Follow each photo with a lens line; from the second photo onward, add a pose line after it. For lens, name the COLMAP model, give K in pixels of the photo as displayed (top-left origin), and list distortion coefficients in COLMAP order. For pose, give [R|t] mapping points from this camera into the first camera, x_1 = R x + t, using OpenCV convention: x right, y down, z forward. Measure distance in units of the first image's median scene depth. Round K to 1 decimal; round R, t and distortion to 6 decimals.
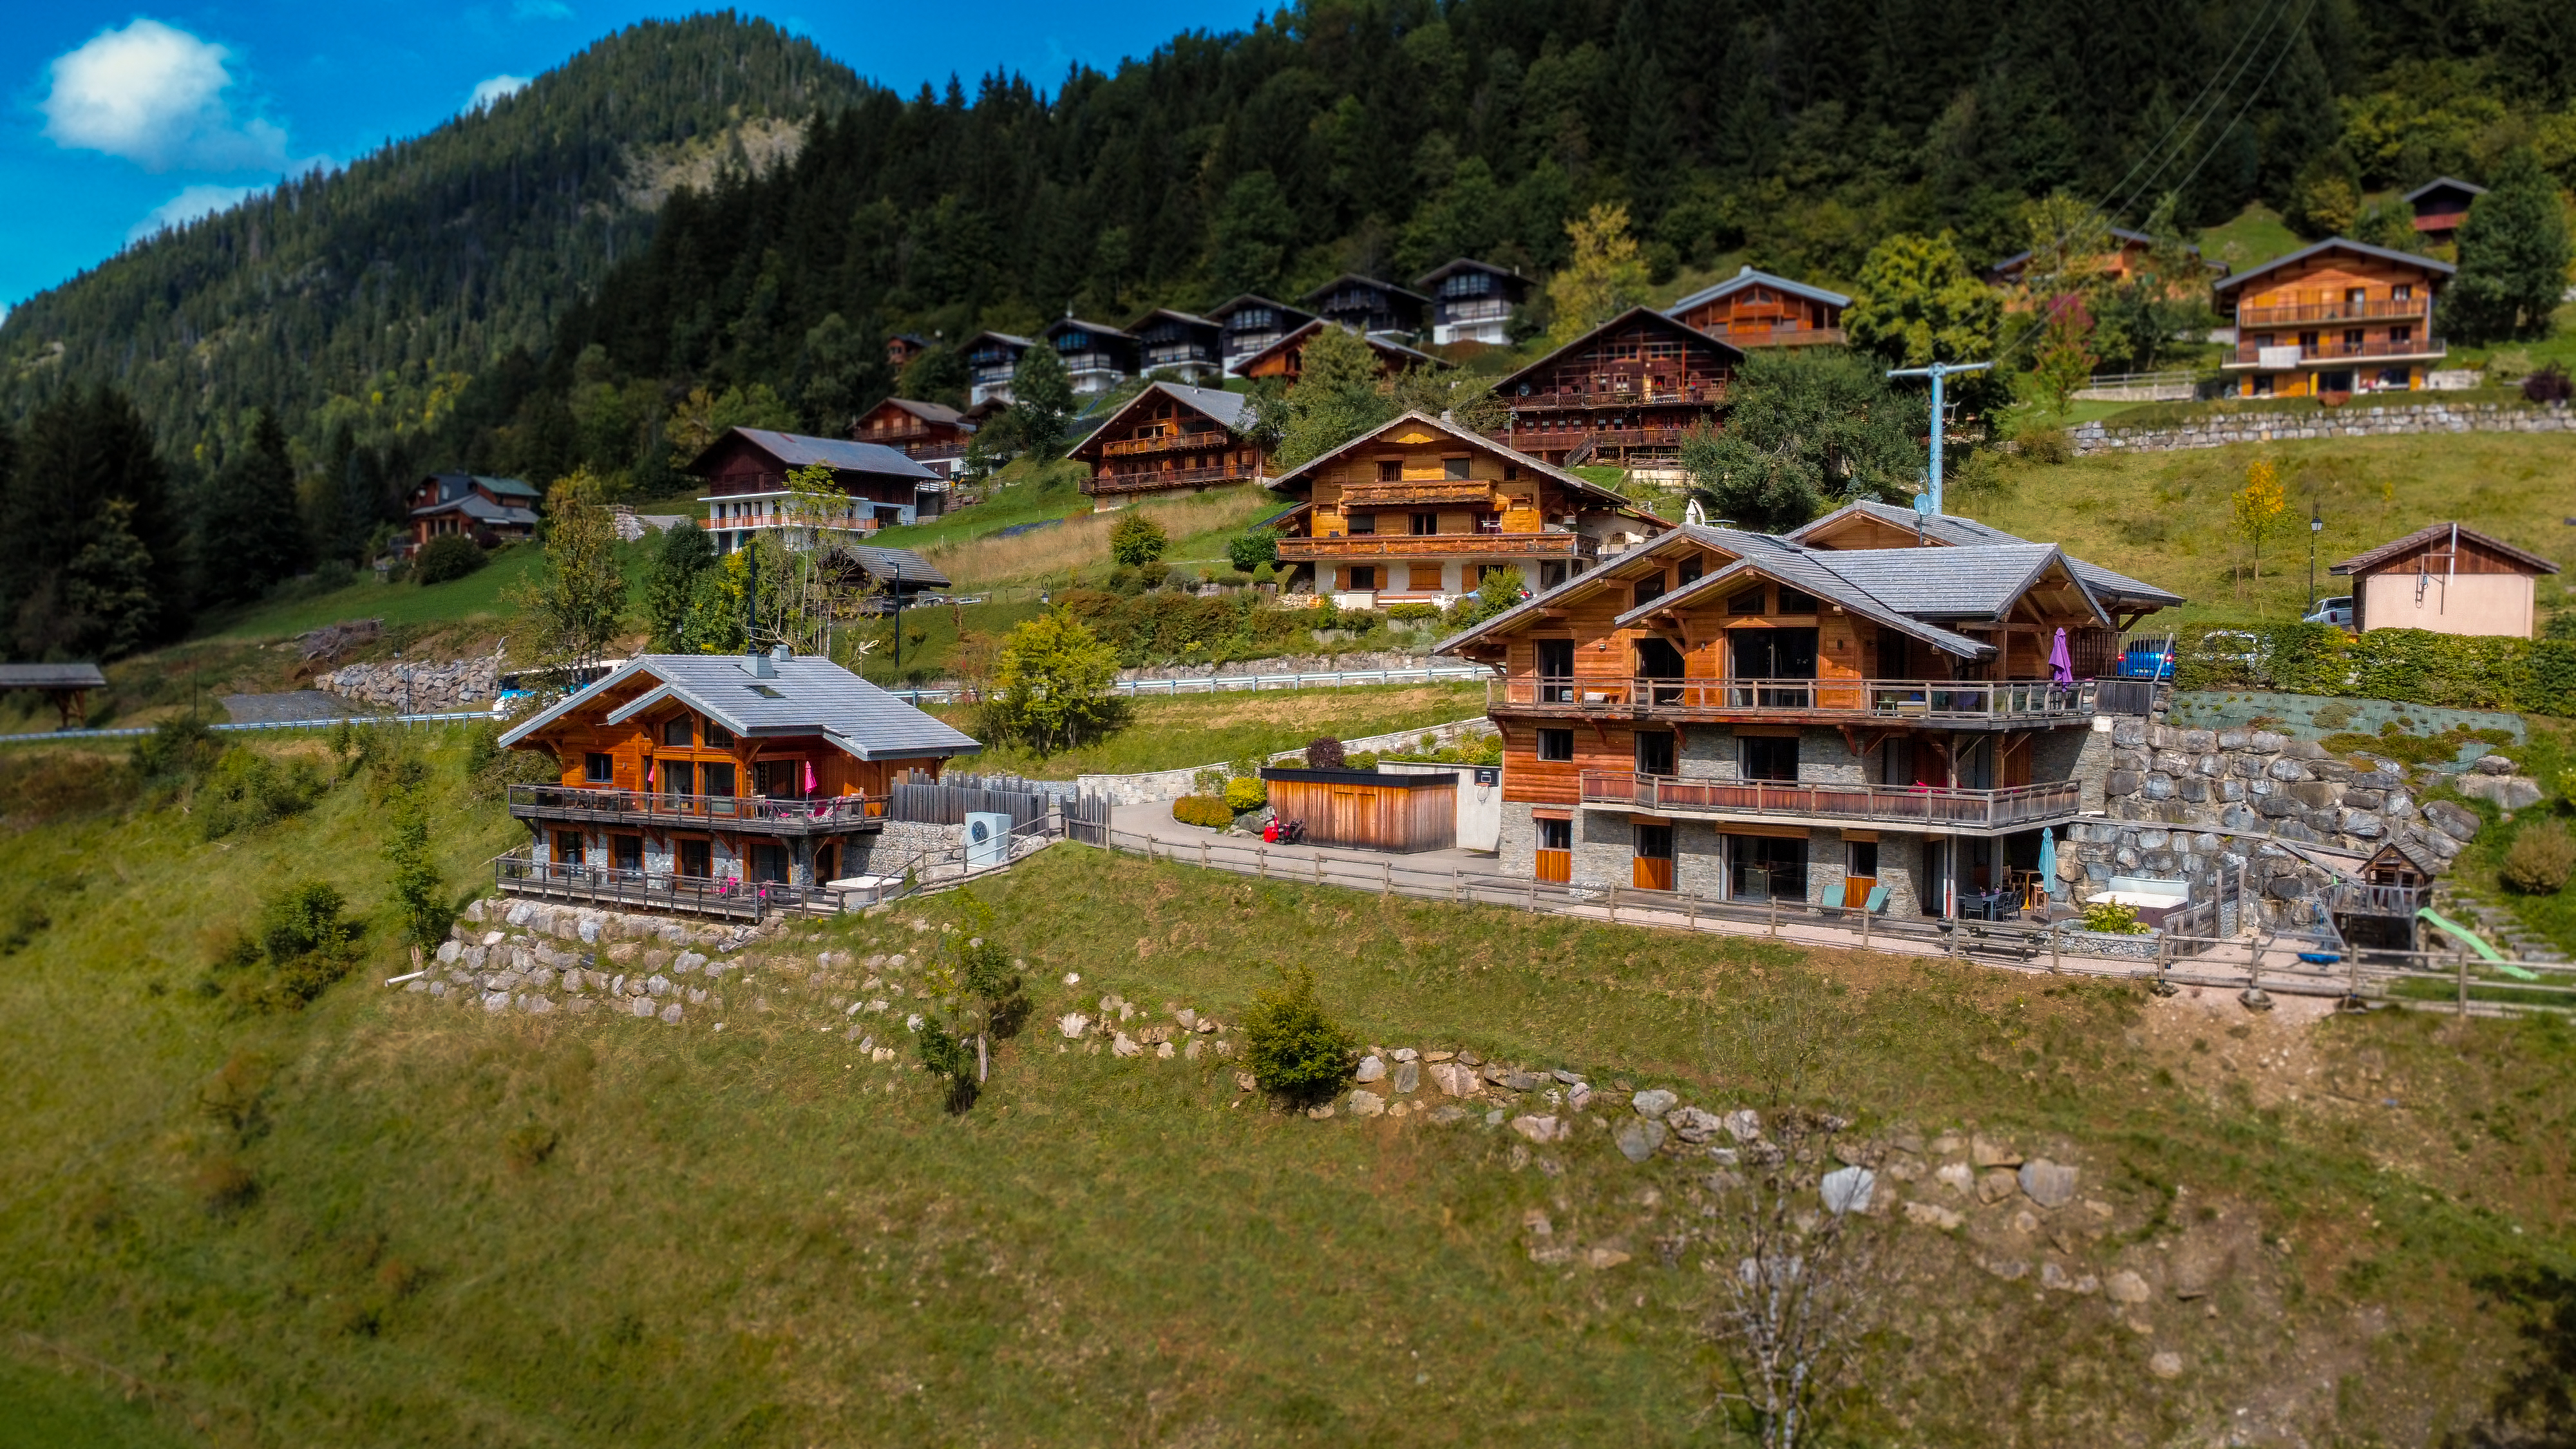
lens RADIAL K [[1928.7, 0, 1291.0], [0, 1928.7, 719.1], [0, 0, 1]] dist [0.008378, -0.011473]
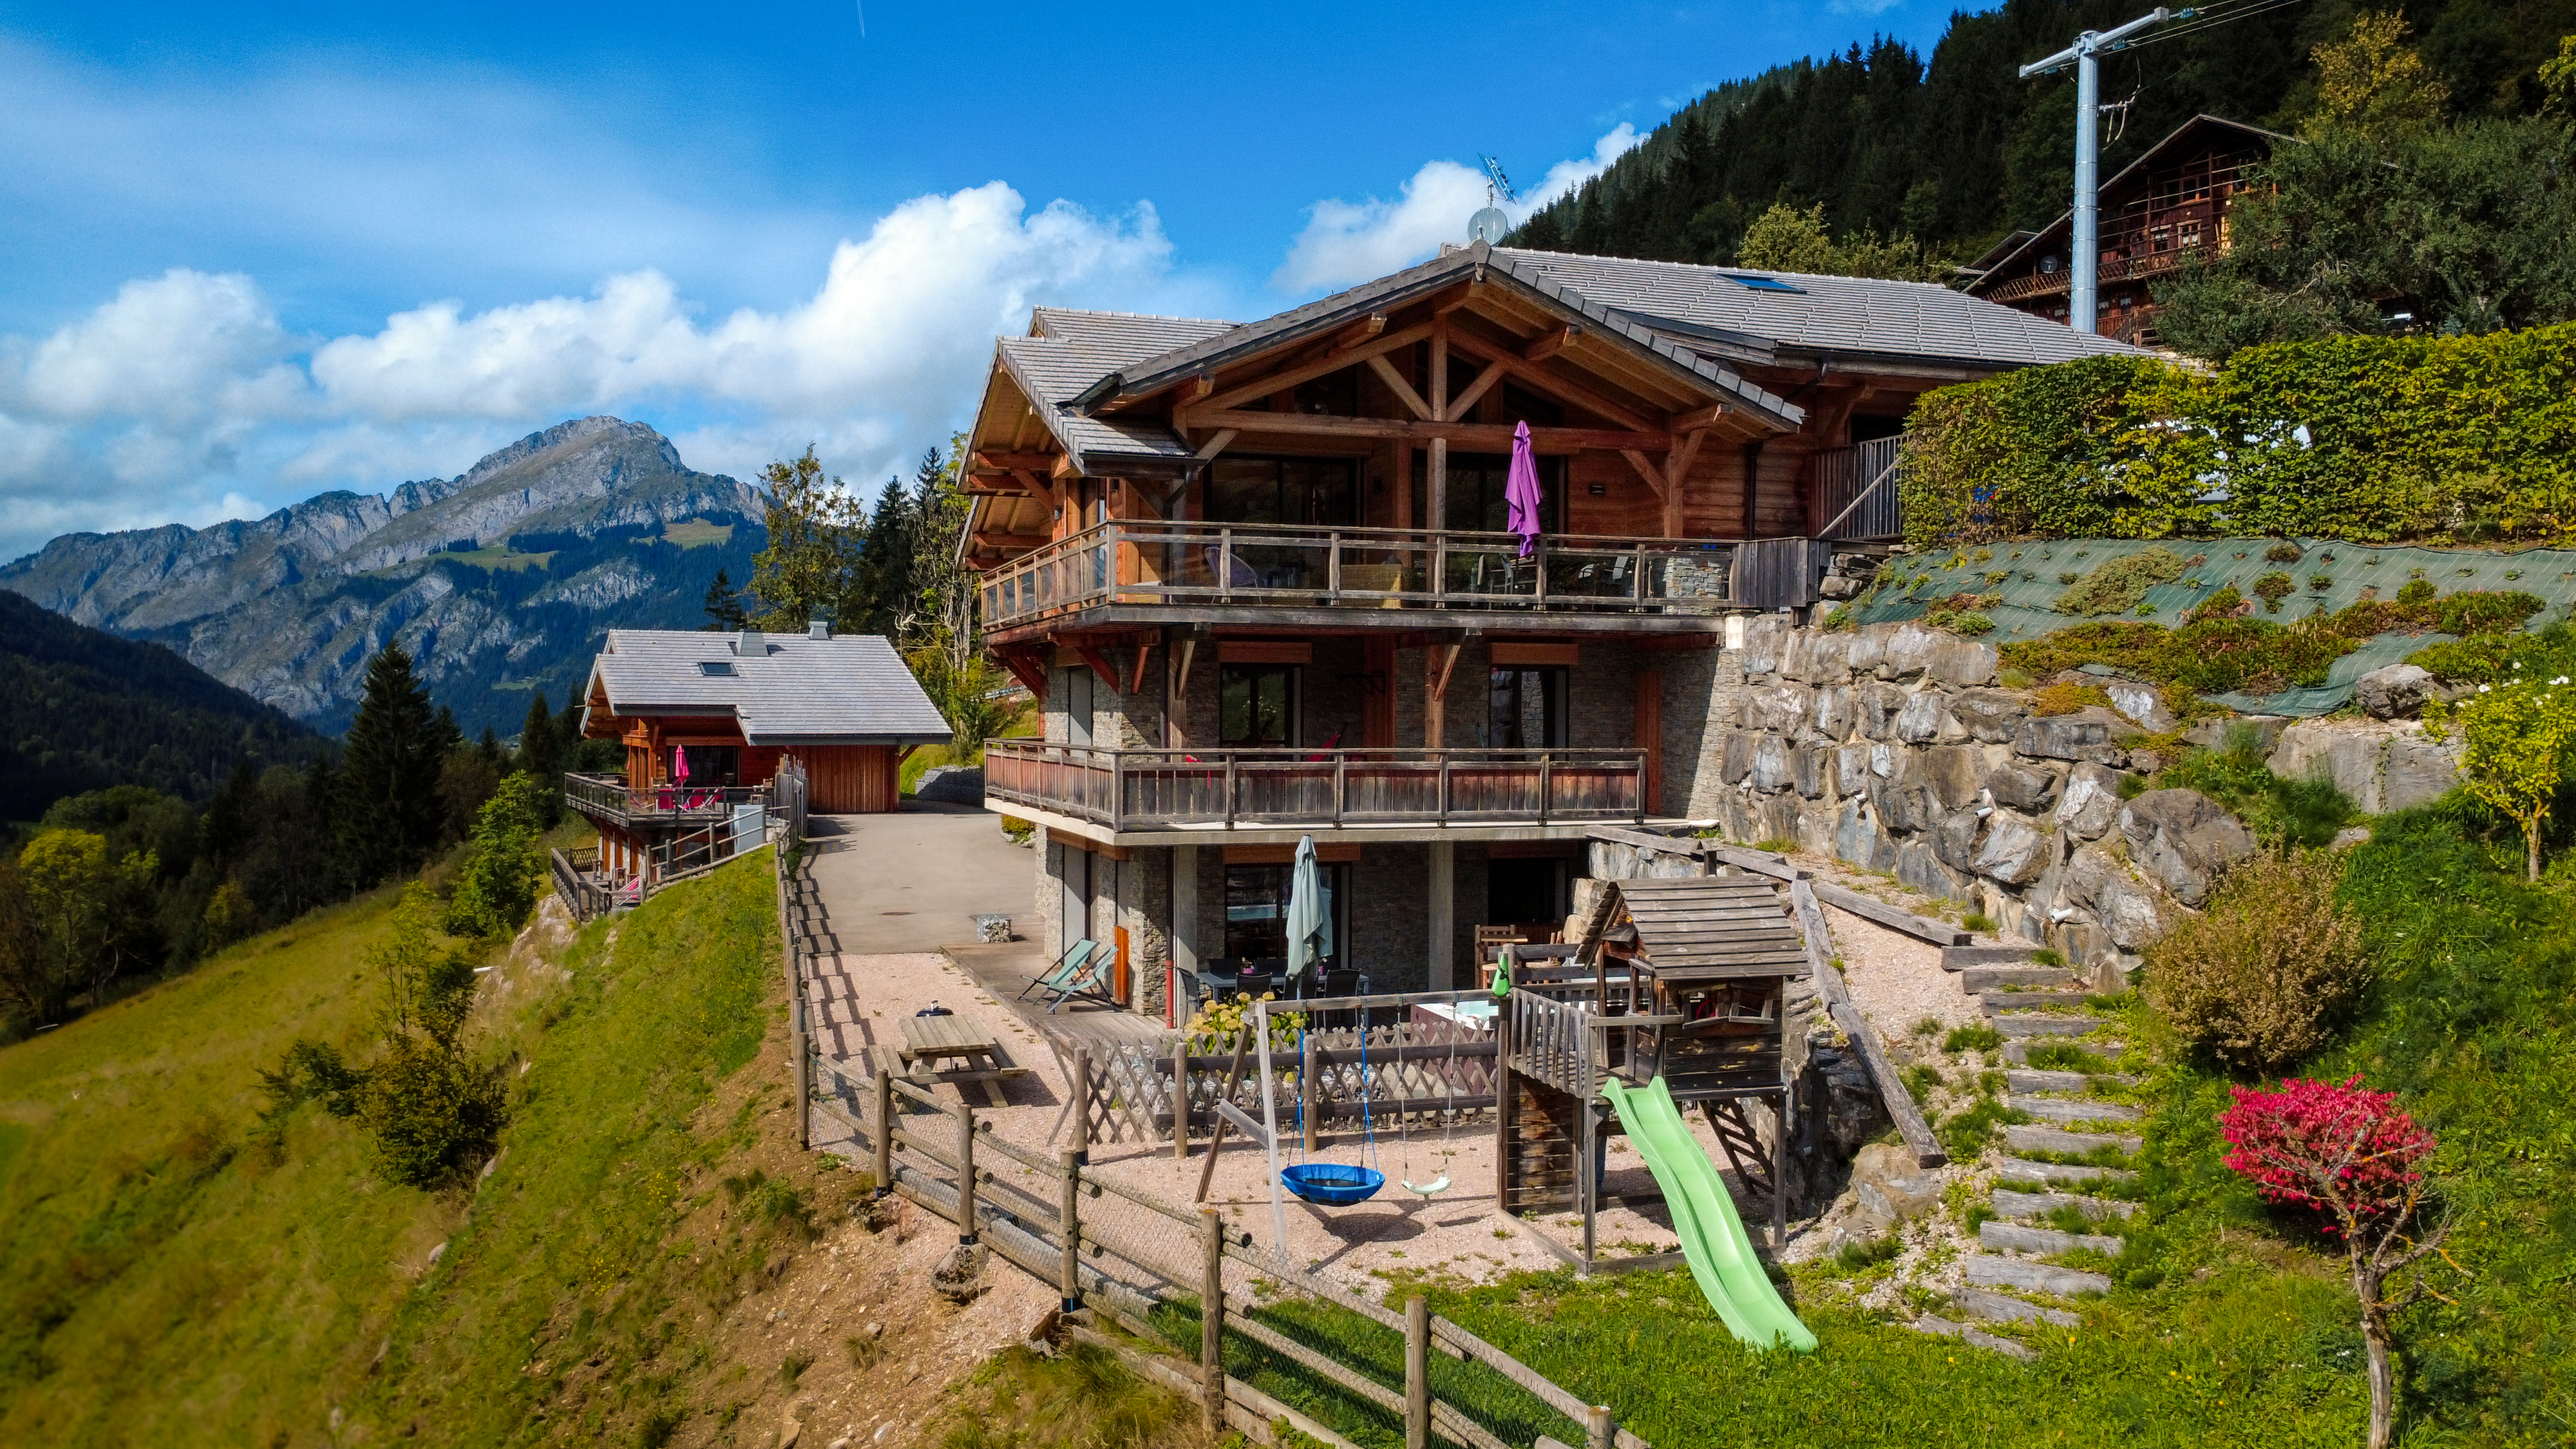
lens RADIAL K [[1928.7, 0, 1299.4], [0, 1928.7, 700.7], [0, 0, 1]] dist [0.008378, -0.011473]
pose [[0.837899, -0.006818, -0.545783, 0.437911], [-0.013662, 0.999347, -0.033459, 0.026834], [0.545655, 0.035491, 0.837258, 0.415691]]
